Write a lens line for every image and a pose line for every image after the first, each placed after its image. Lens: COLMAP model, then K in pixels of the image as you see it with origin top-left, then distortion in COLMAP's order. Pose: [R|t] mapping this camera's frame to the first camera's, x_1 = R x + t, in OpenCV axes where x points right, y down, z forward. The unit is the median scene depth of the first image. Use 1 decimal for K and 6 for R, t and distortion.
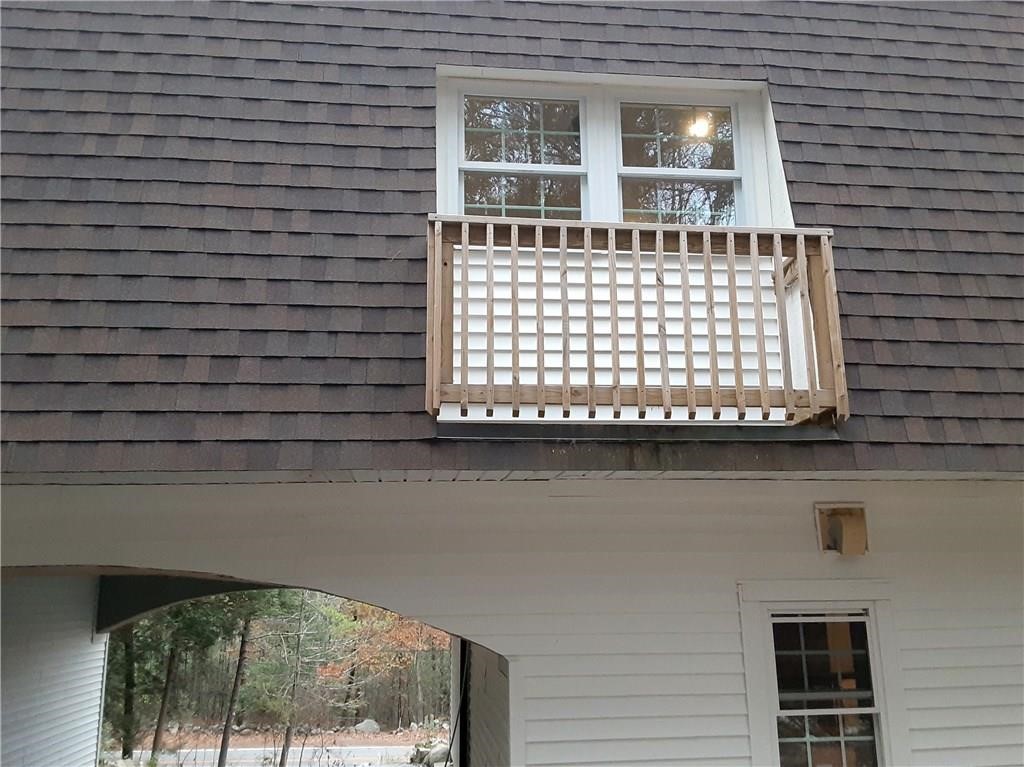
lens RADIAL K [[823.8, 0, 512.0], [0, 823.8, 383.5], [0, 0, 1]] dist [-0.006971, -0.010568]
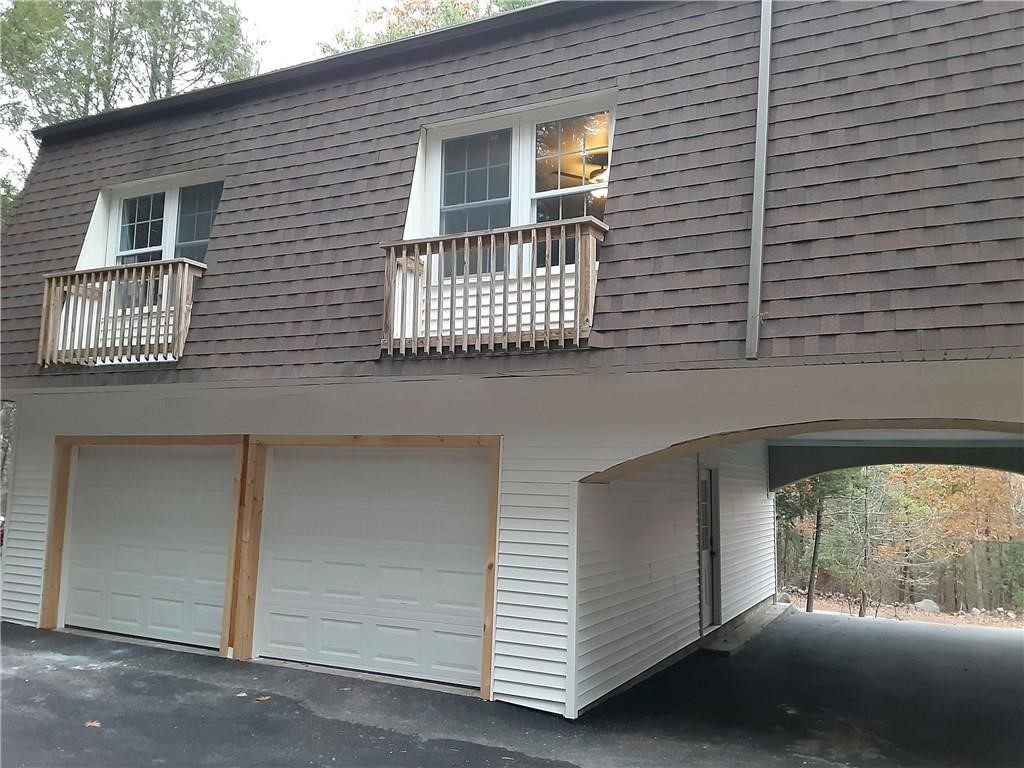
lens RADIAL K [[823.8, 0, 512.0], [0, 823.8, 384.0], [0, 0, 1]] dist [-0.006971, -0.010568]
pose [[0.842514, -0.030169, -0.537828, -0.379521], [0.100446, 0.989718, 0.101832, -0.047721], [0.529226, -0.139818, 0.836882, -0.543526]]
